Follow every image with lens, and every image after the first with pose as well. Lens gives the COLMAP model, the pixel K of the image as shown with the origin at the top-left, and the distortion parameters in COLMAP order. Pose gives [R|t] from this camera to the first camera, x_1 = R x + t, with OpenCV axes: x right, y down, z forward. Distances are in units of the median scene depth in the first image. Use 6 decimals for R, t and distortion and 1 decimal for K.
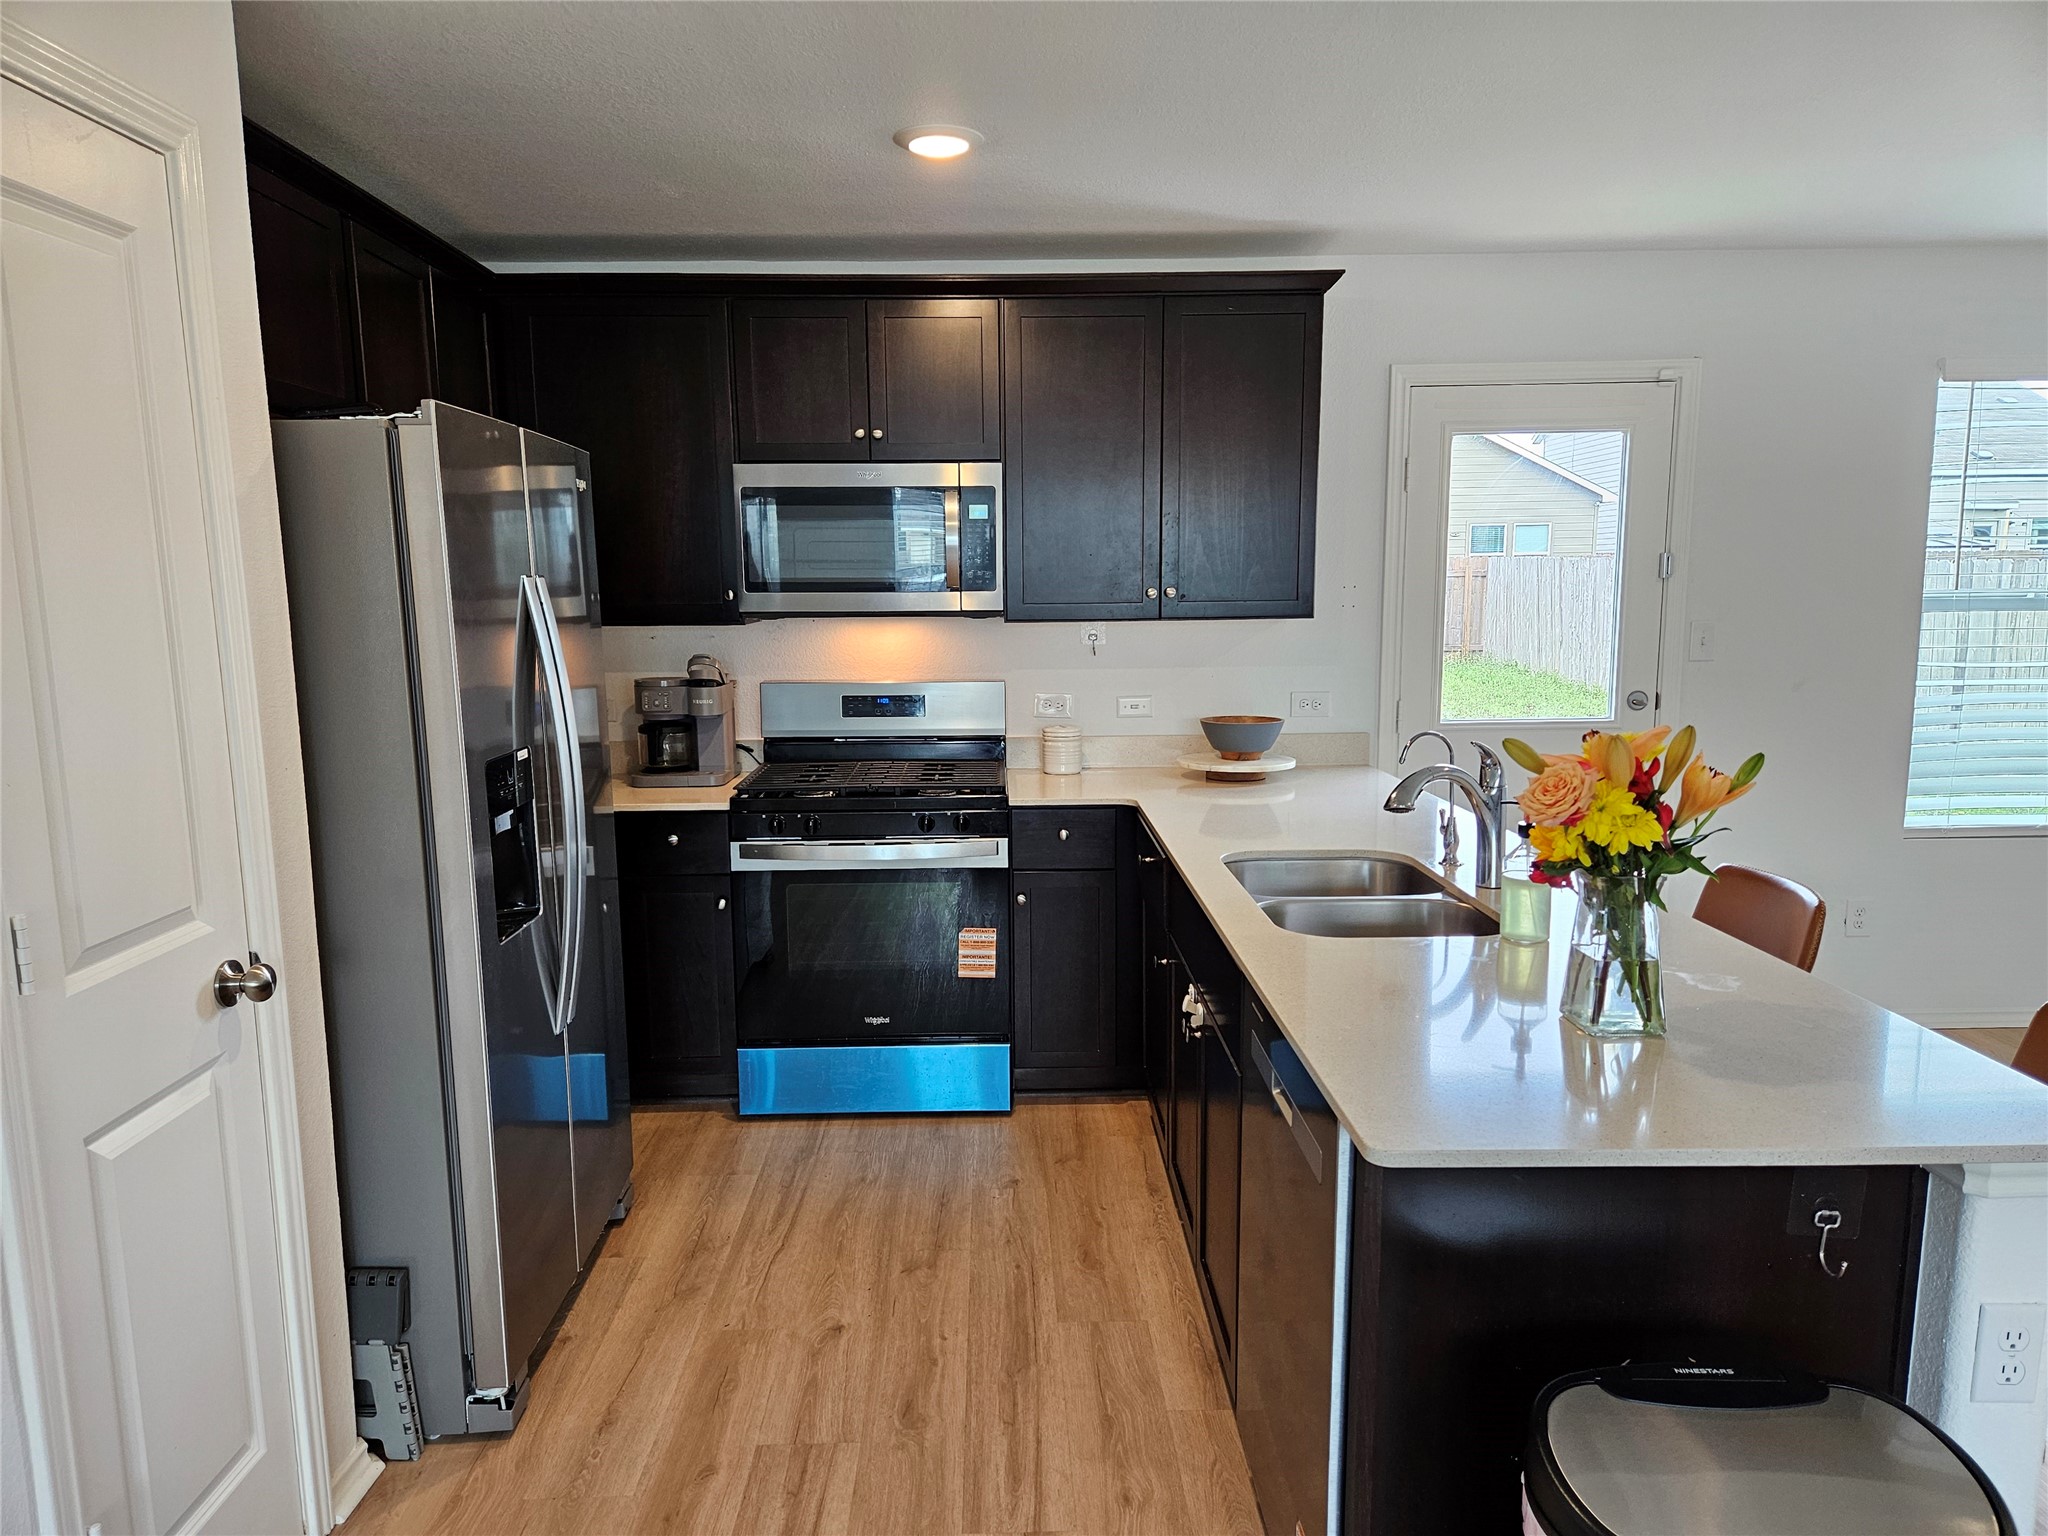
lens RADIAL K [[1384.1, 0, 1038.4], [0, 1384.1, 764.8], [0, 0, 1]] dist [0.052570, 0.003919]
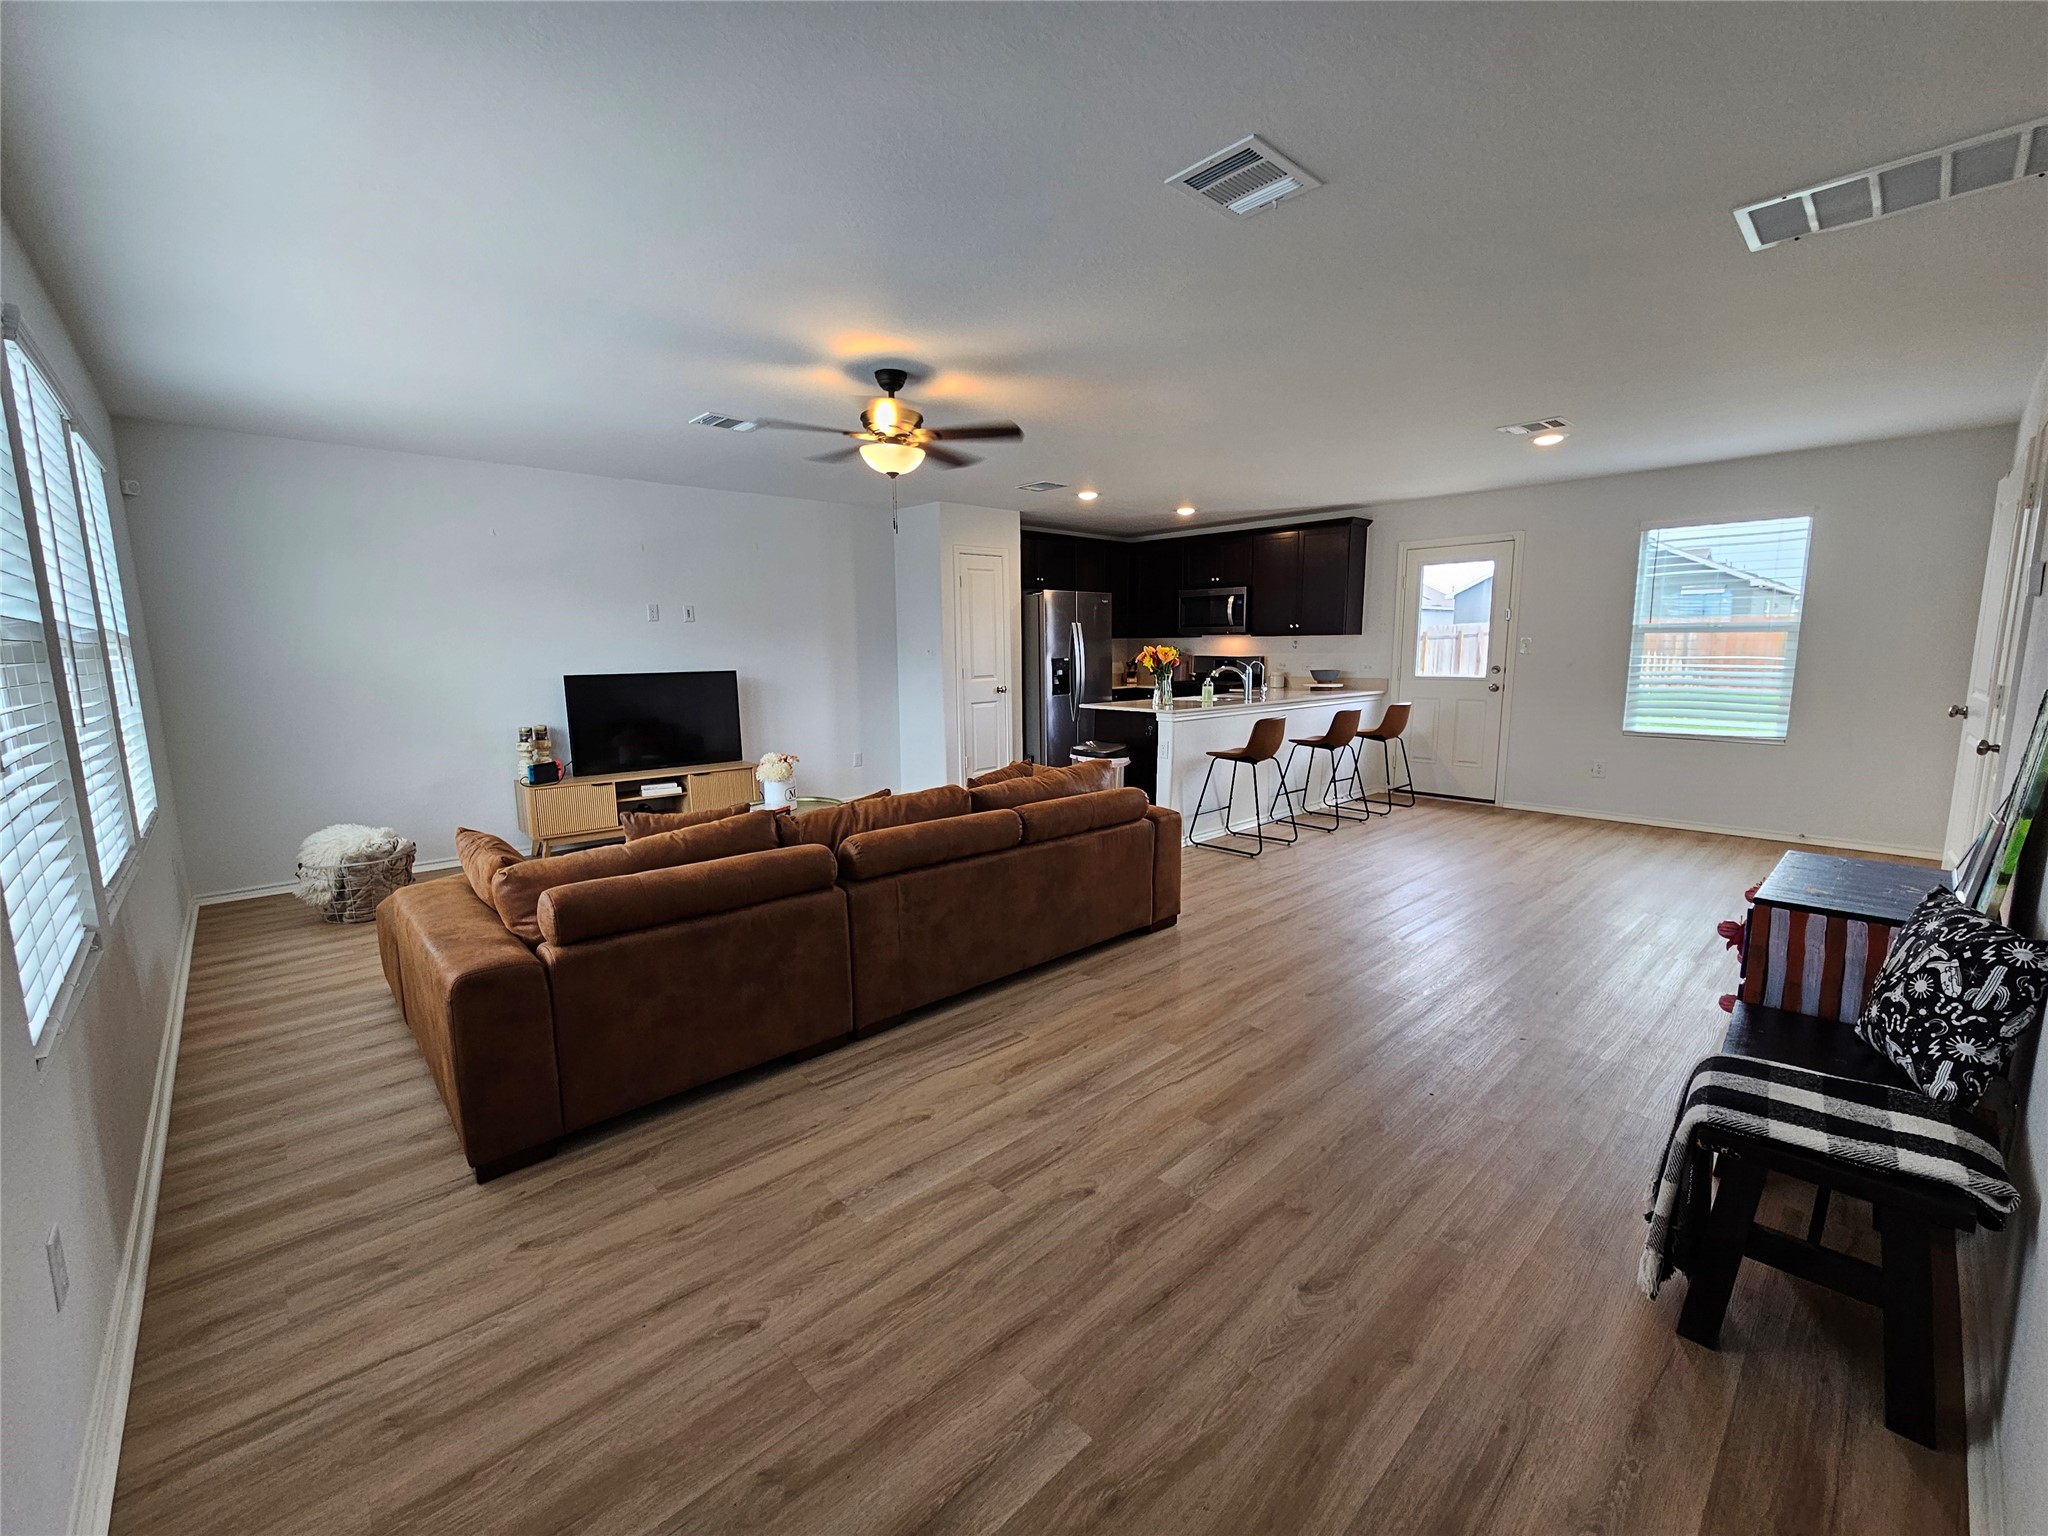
lens RADIAL K [[842.3, 0, 1025.5], [0, 842.3, 770.3], [0, 0, 1]] dist [-0.000789, -0.000309]
pose [[0.658792, 0.115015, -0.743481, 1.142160], [-0.095130, 0.993048, 0.069328, 0.120430], [0.746286, 0.025055, 0.665154, -0.675148]]
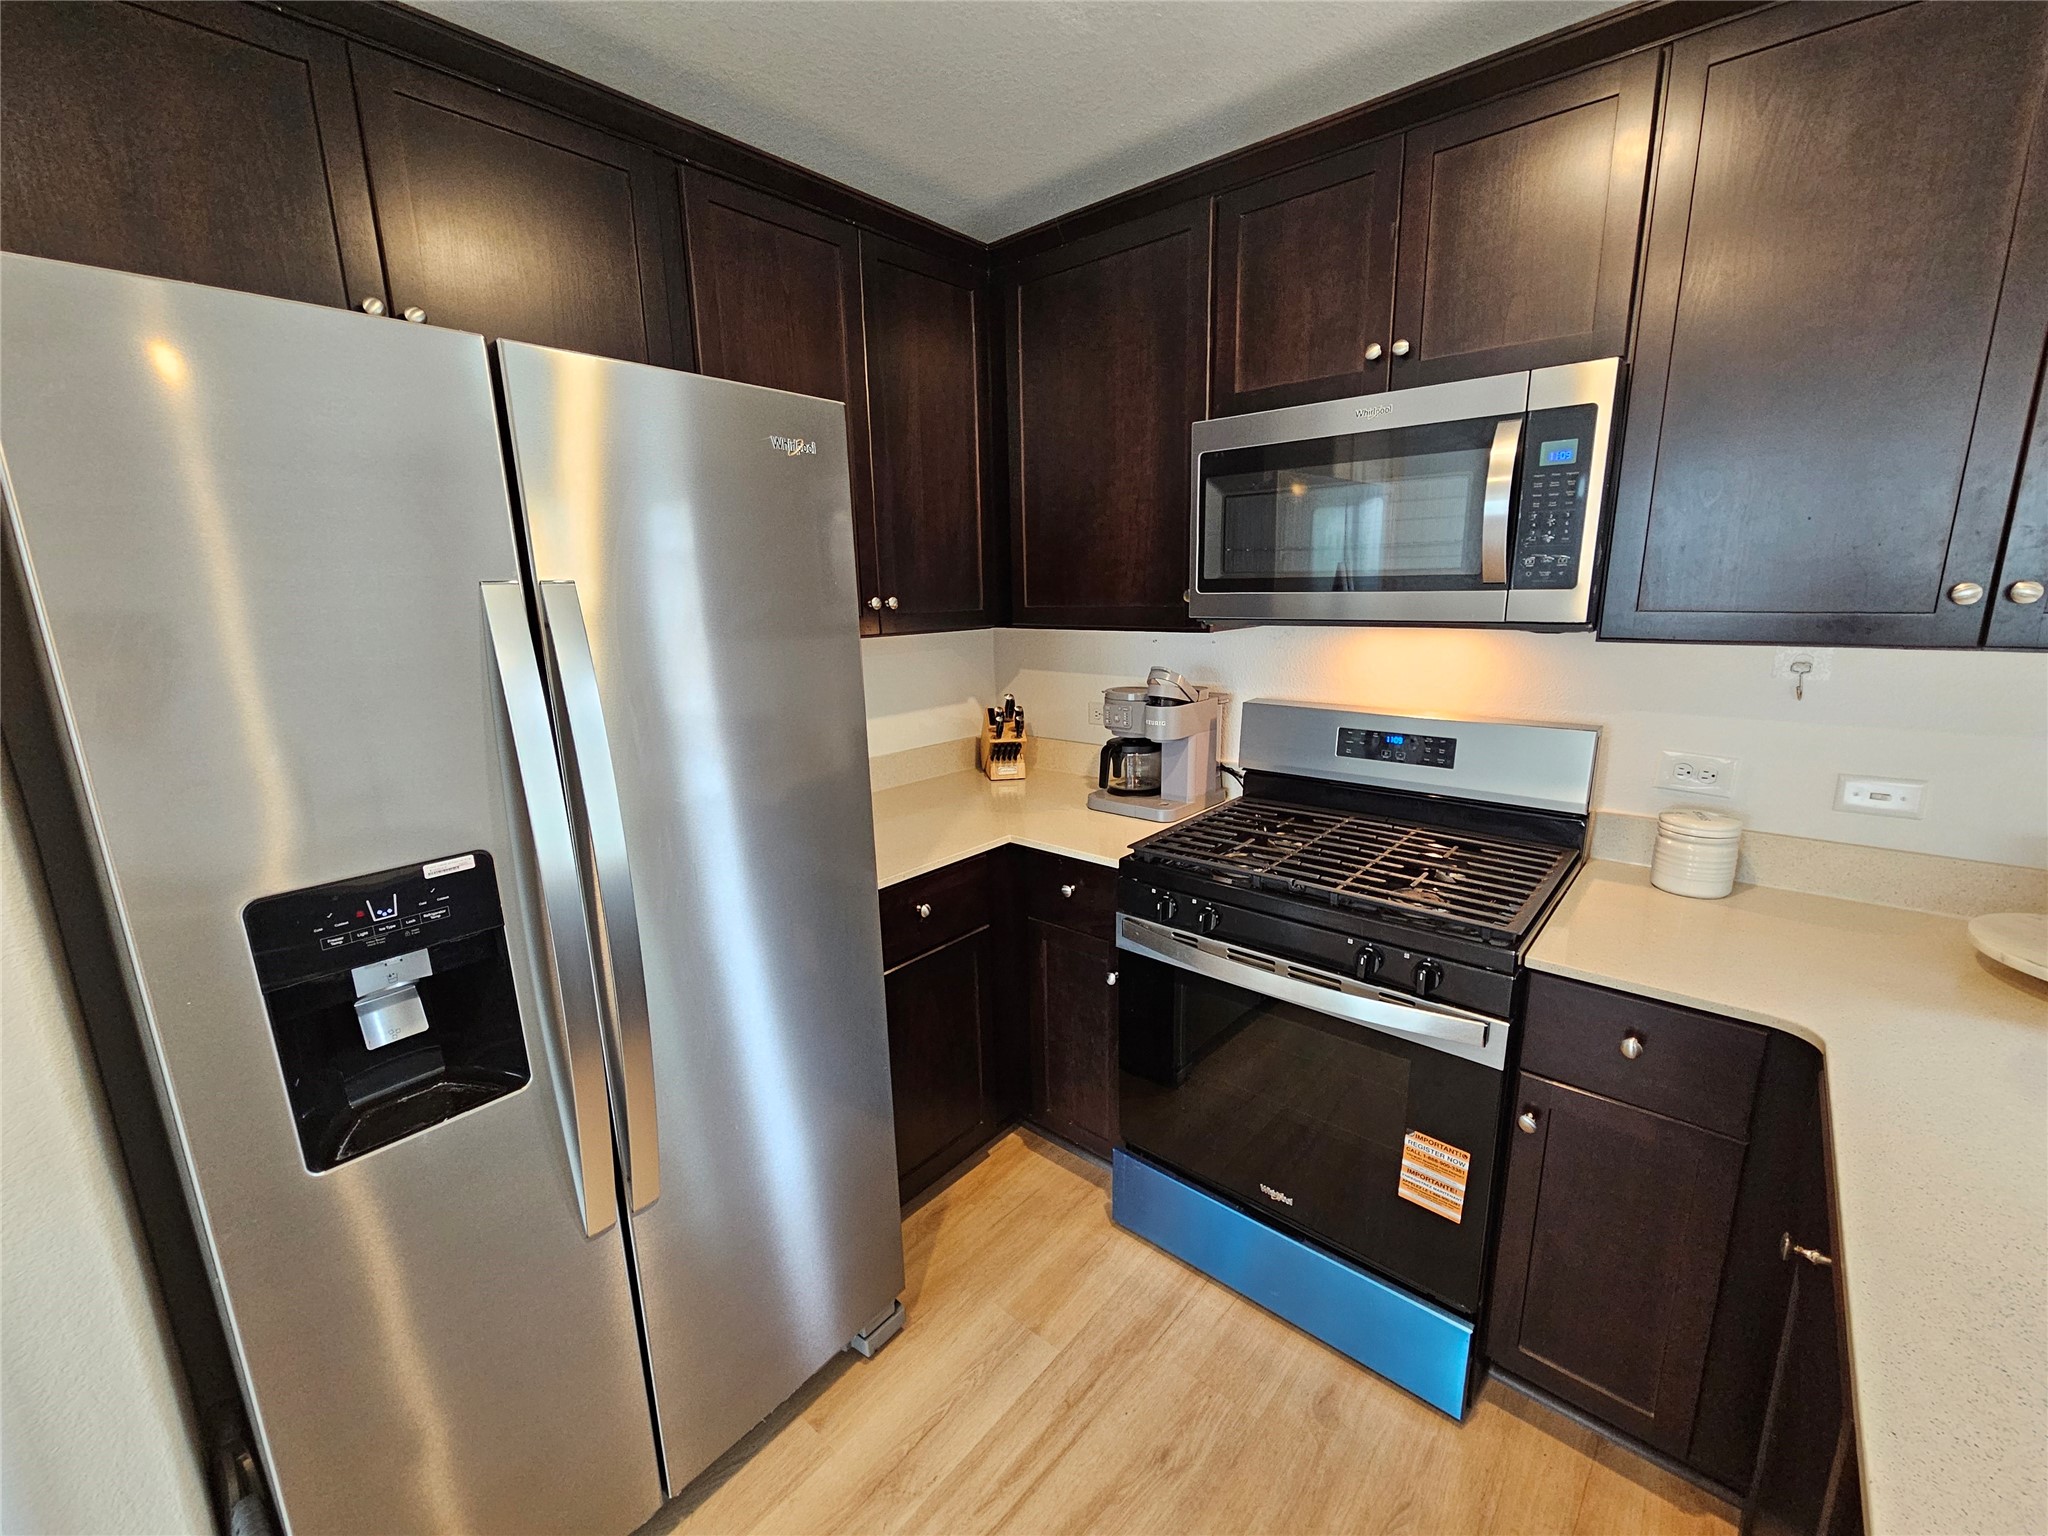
lens RADIAL K [[842.3, 0, 1026.5], [0, 842.3, 764.8], [0, 0, 1]] dist [-0.000789, -0.000309]
pose [[0.729182, 0.140196, -0.669805, 0.049977], [-0.077817, 0.989428, 0.122380, -0.079181], [0.679881, -0.037115, 0.732383, 0.587367]]
